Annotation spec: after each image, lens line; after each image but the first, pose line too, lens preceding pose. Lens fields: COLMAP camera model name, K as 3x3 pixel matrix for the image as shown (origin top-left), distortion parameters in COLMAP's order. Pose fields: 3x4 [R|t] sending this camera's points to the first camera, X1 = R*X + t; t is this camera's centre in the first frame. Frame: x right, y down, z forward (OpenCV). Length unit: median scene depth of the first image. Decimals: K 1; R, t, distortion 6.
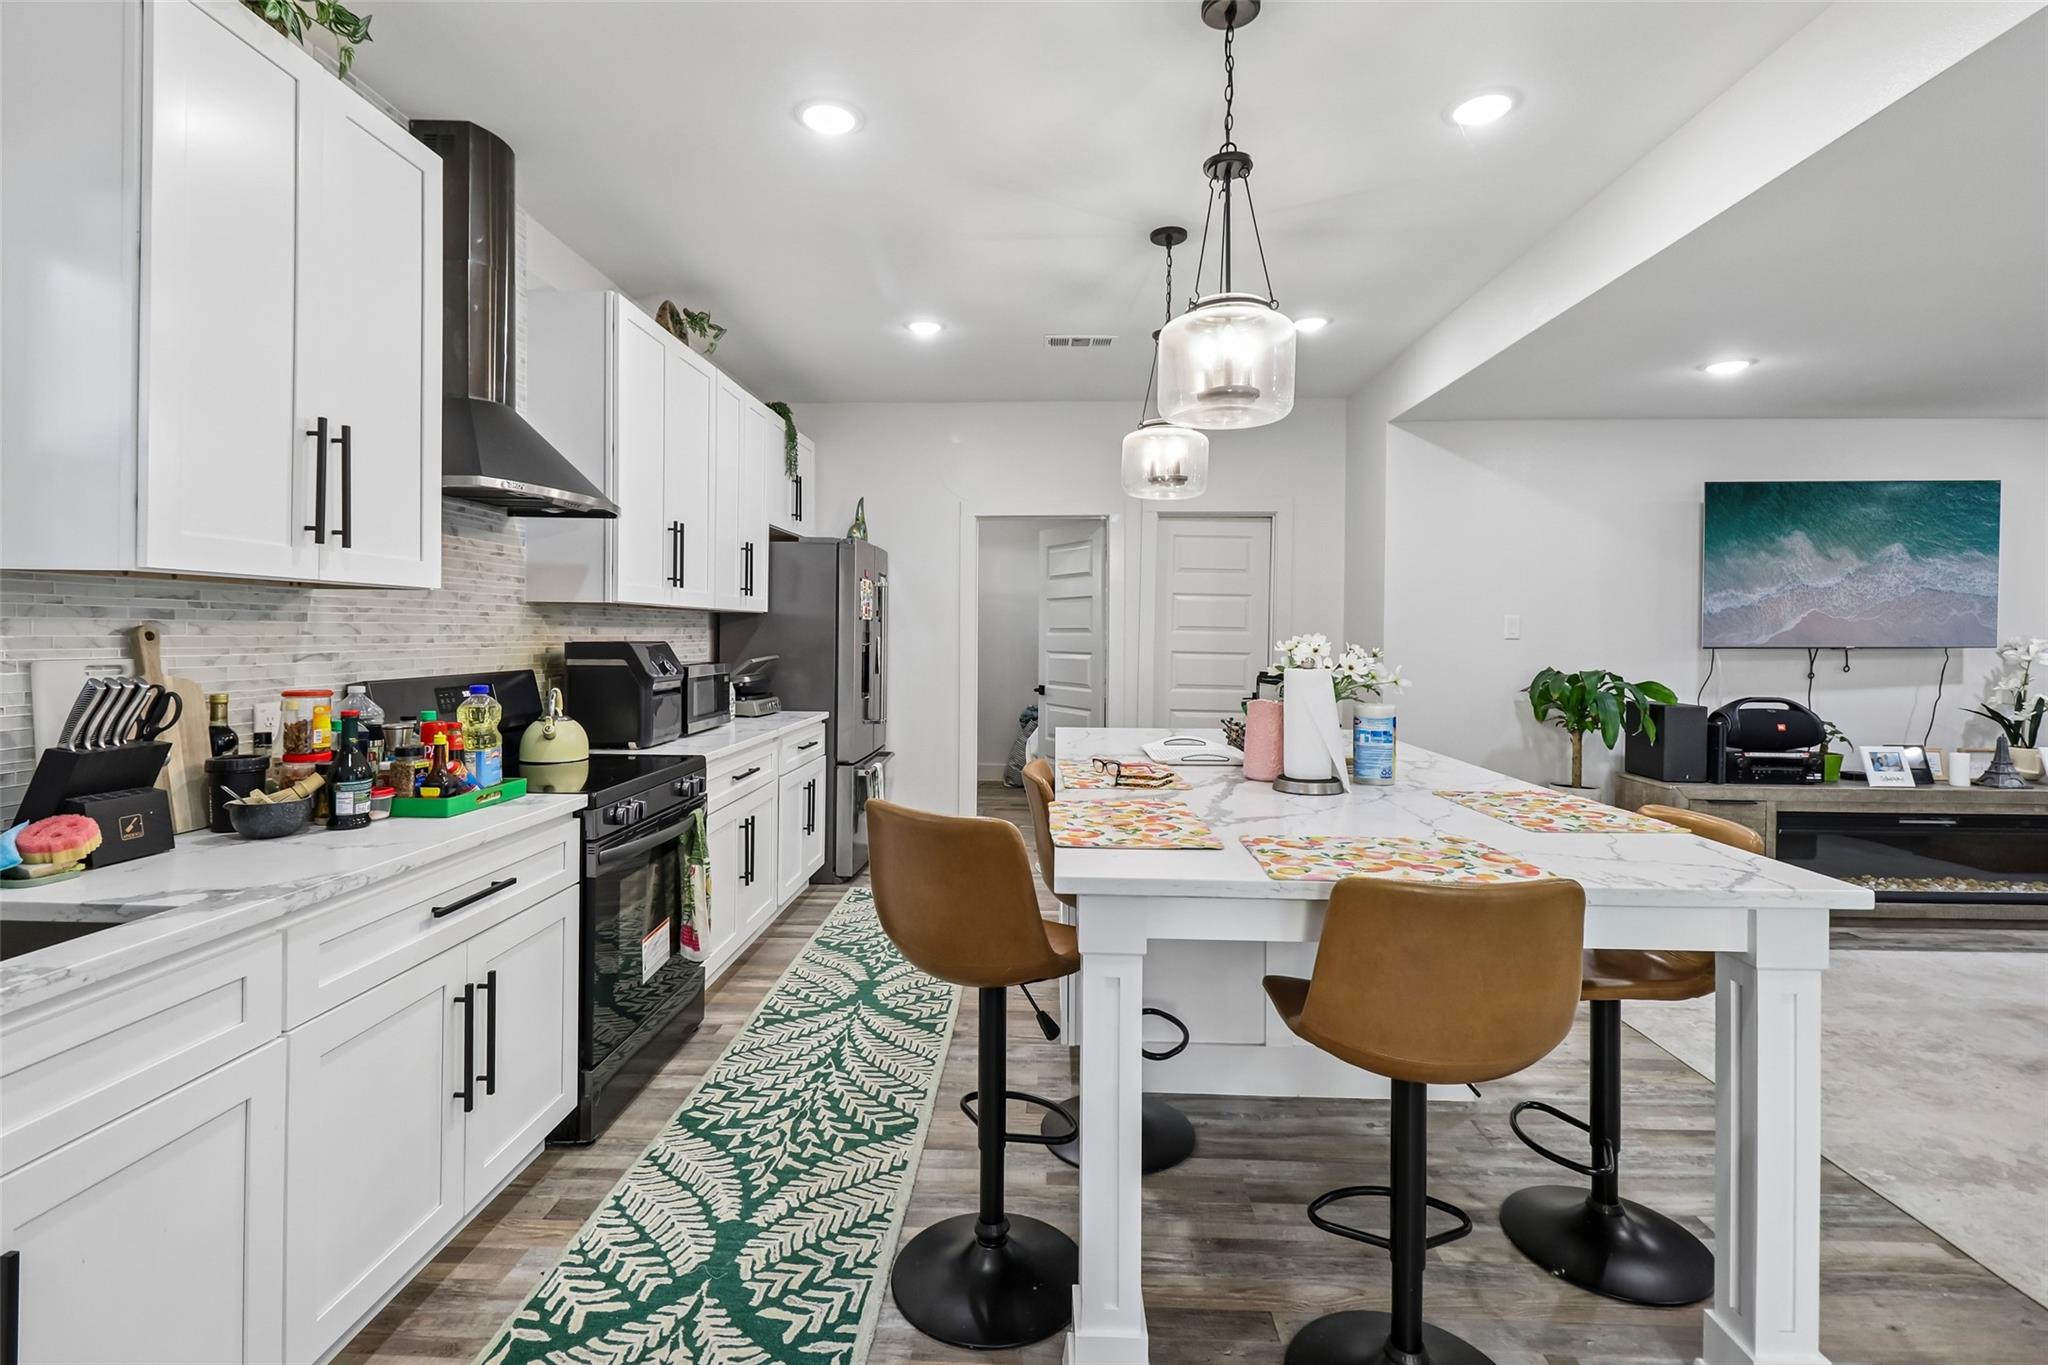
lens RADIAL K [[944.5, 0, 1015.2], [0, 944.5, 637.8], [0, 0, 1]] dist [0.018592, -0.012471]
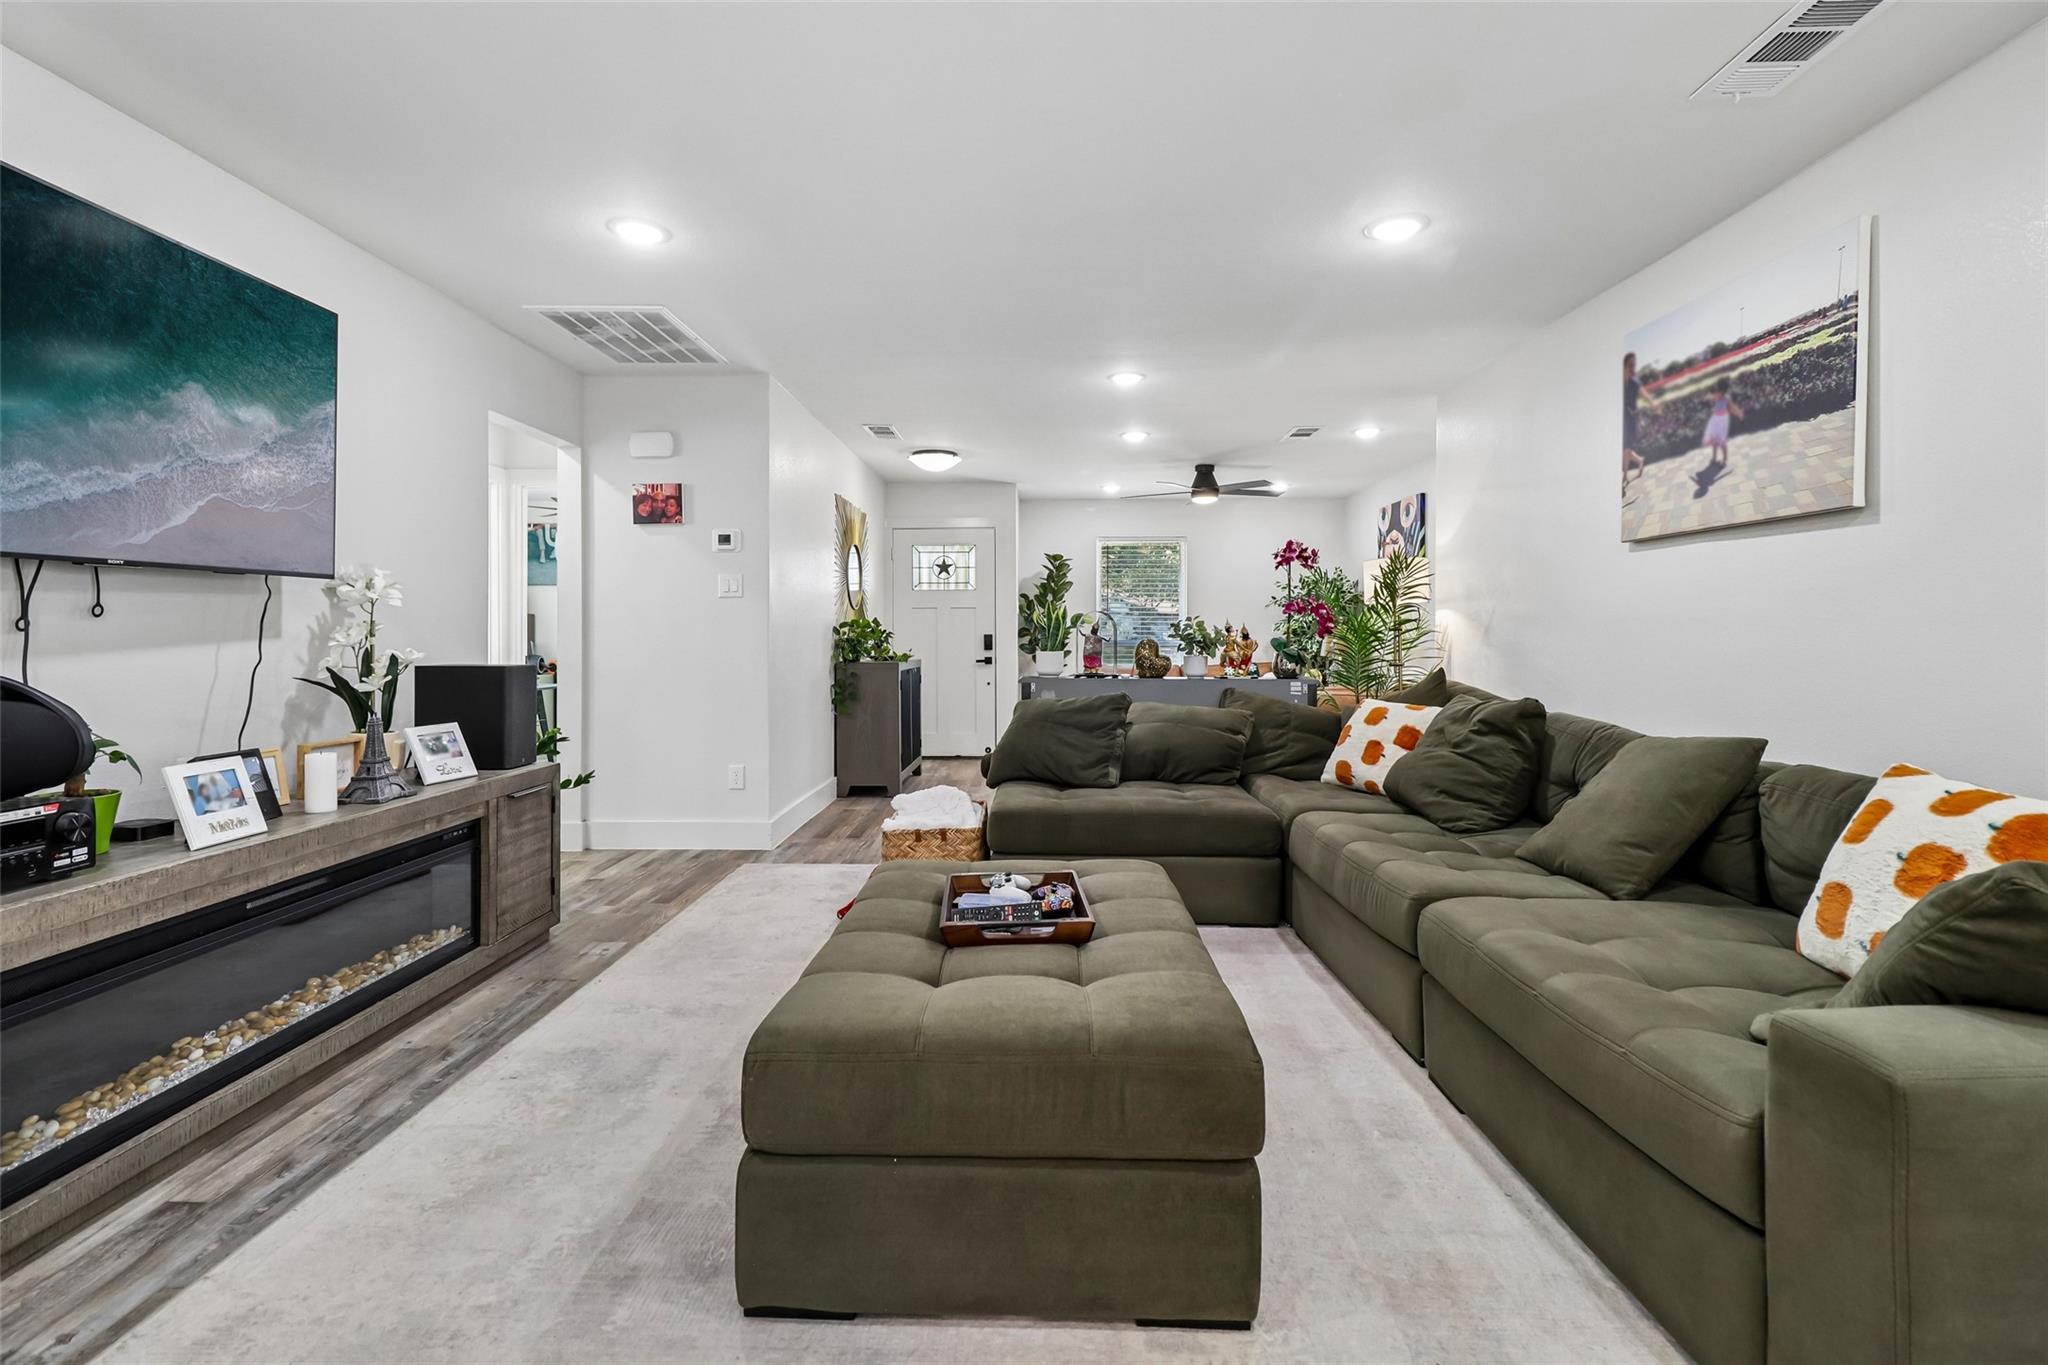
lens RADIAL K [[944.5, 0, 1015.2], [0, 944.5, 637.8], [0, 0, 1]] dist [0.018592, -0.012471]
pose [[-0.010090, -0.010352, 0.999896, 0.419119], [0.004105, 0.999938, 0.010394, 0.047588], [-0.999941, 0.004209, -0.010047, 0.586385]]
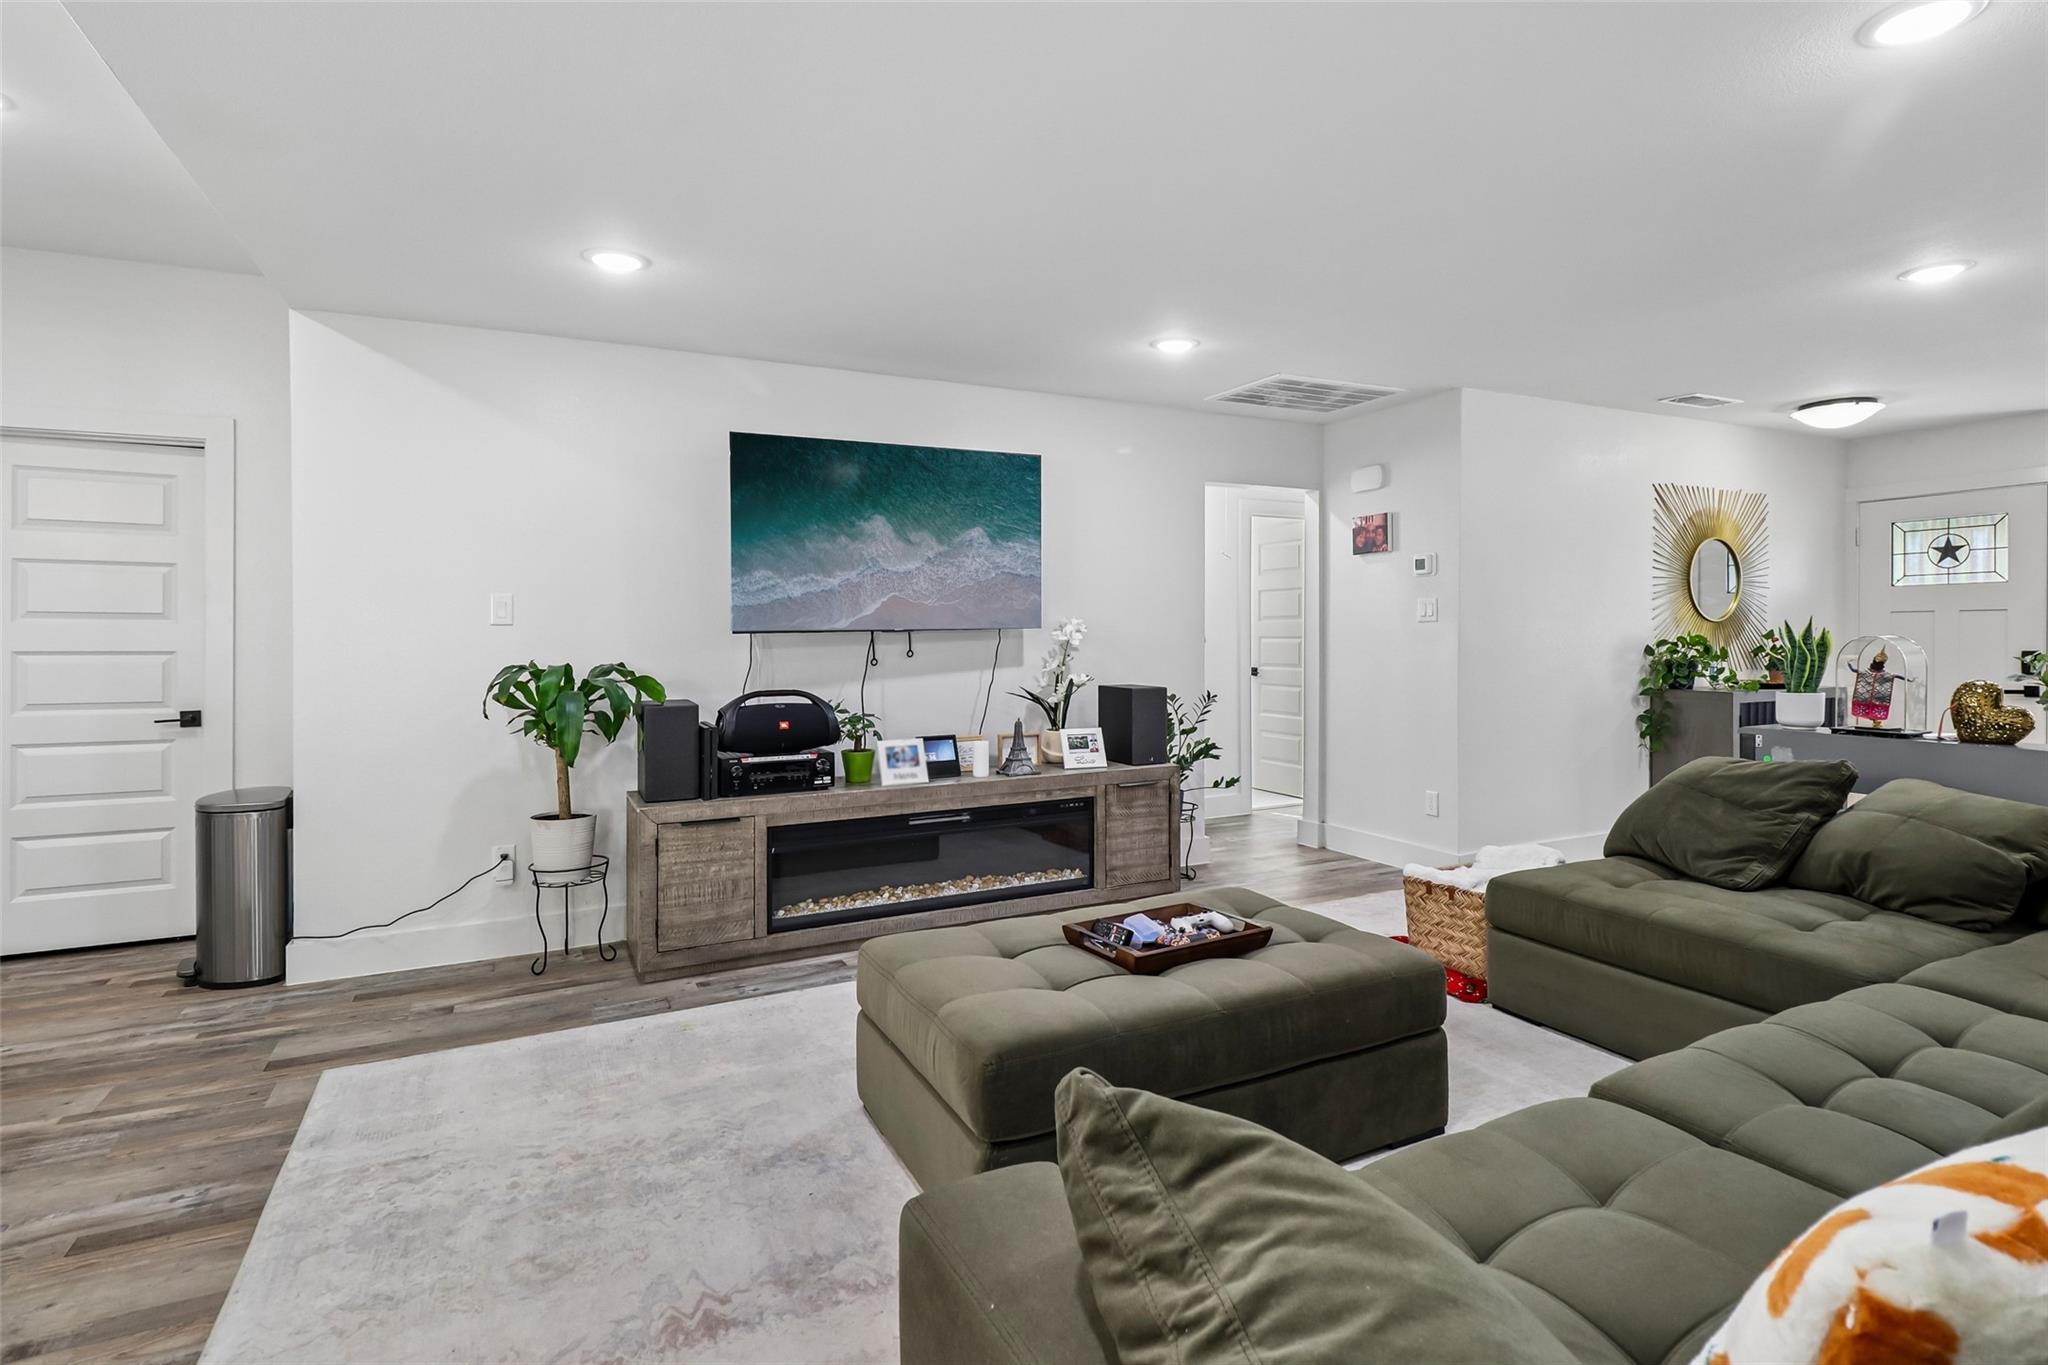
lens RADIAL K [[1009.8, 0, 1039.0], [0, 1009.8, 636.0], [0, 0, 1]] dist [0.001232, -0.001106]
pose [[0.872427, -0.016977, 0.488450, 0.558954], [0.015519, 0.999855, 0.007032, 0.012056], [-0.488498, 0.001445, 0.872564, 0.107088]]
